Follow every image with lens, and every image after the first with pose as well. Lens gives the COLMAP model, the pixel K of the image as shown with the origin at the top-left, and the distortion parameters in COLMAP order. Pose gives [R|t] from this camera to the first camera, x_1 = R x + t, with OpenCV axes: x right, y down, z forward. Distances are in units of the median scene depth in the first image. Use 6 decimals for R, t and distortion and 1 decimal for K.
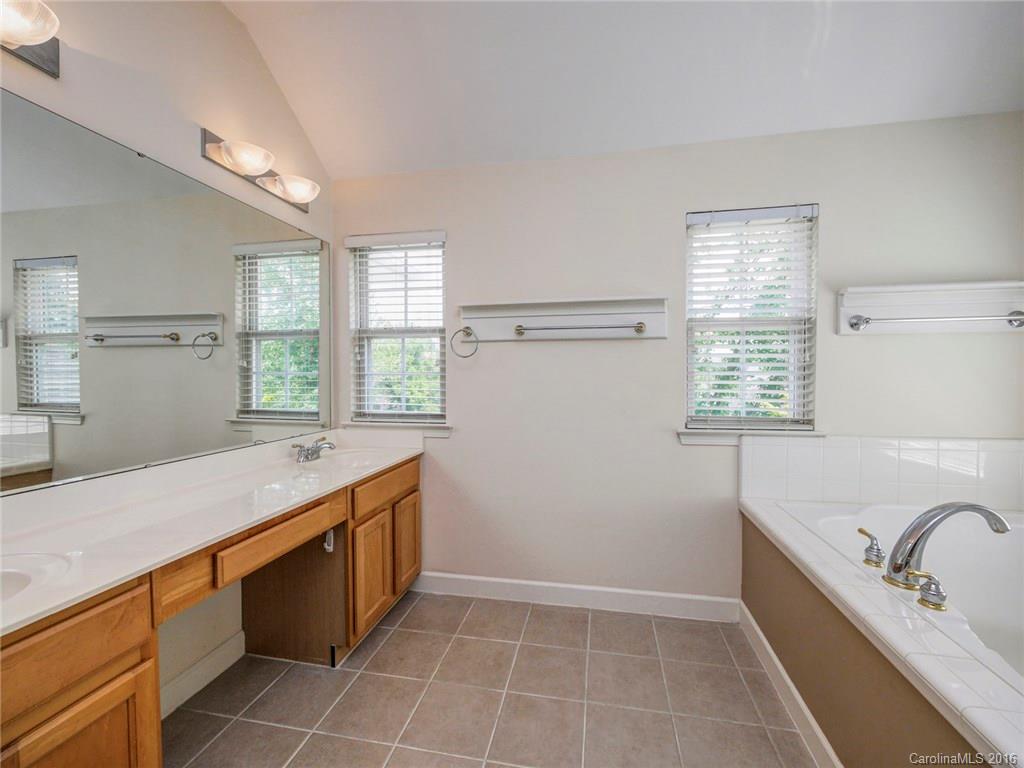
lens RADIAL K [[437.7, 0, 514.8], [0, 437.7, 384.3], [0, 0, 1]] dist [-0.003944, 0.000014]
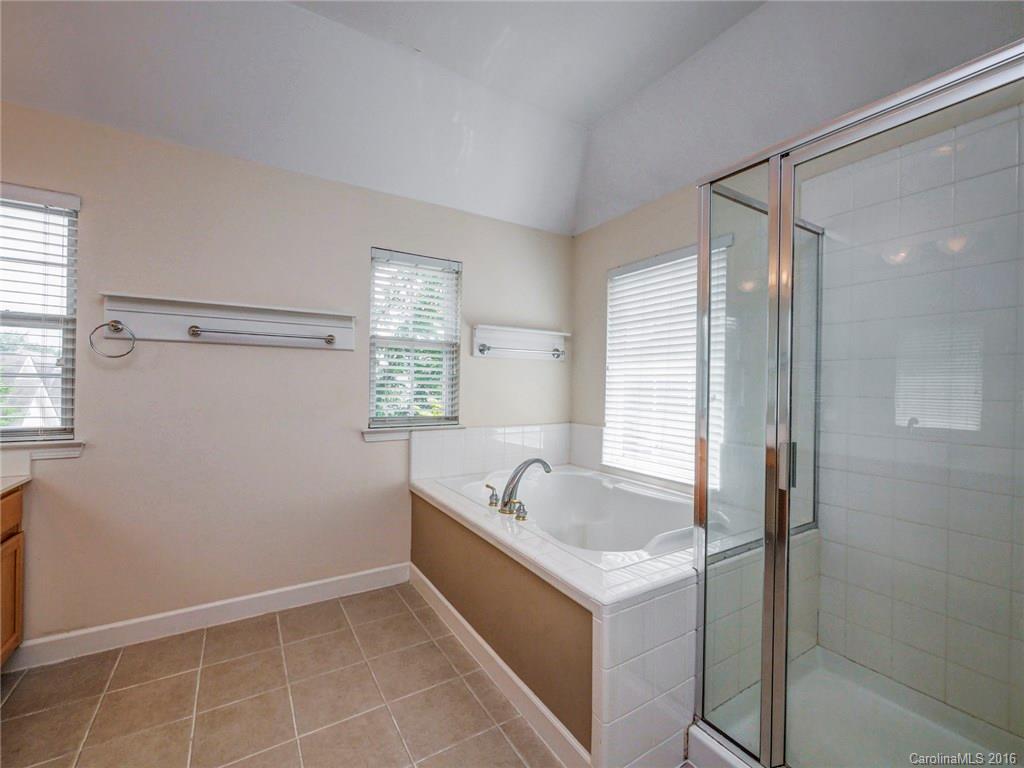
lens RADIAL K [[437.7, 0, 513.5], [0, 437.7, 382.9], [0, 0, 1]] dist [-0.003944, 0.000014]
pose [[0.730257, 0.015719, 0.682992, -0.135407], [-0.001260, 0.999765, -0.021662, 0.004175], [-0.683172, 0.014958, 0.730104, -0.132774]]
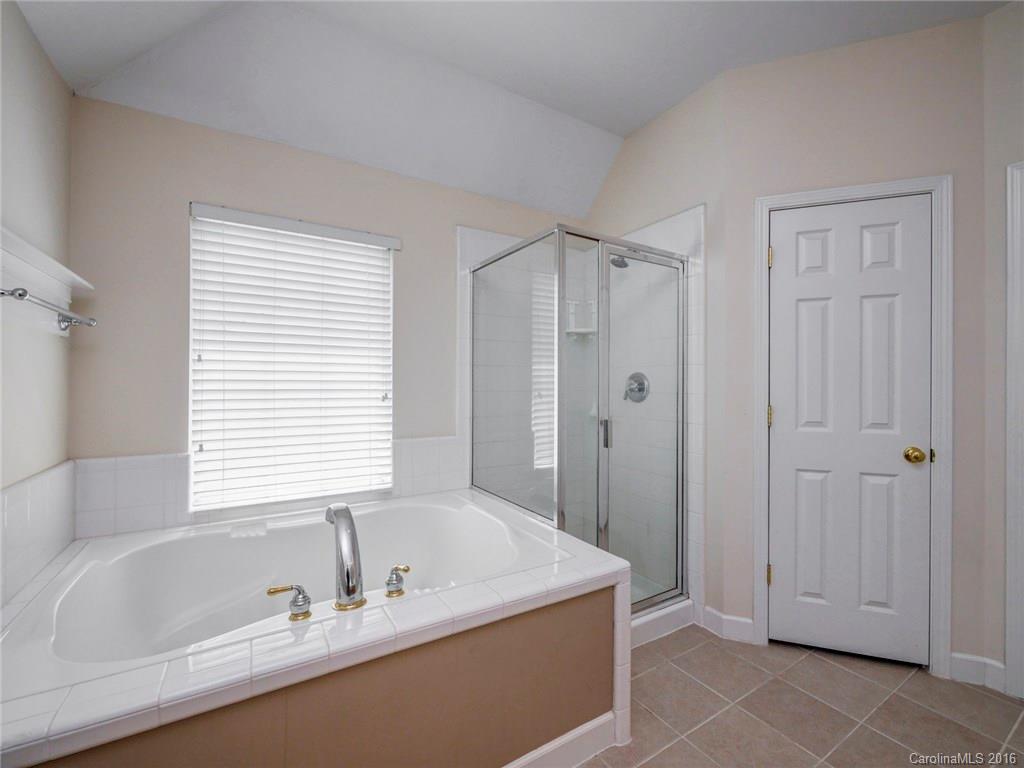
lens RADIAL K [[437.7, 0, 509.5], [0, 437.7, 390.8], [0, 0, 1]] dist [-0.003944, 0.000014]
pose [[-0.664244, -0.001804, 0.747514, -0.054918], [0.019383, 0.999619, 0.019636, -0.011440], [-0.747265, 0.027533, -0.663956, 0.683890]]
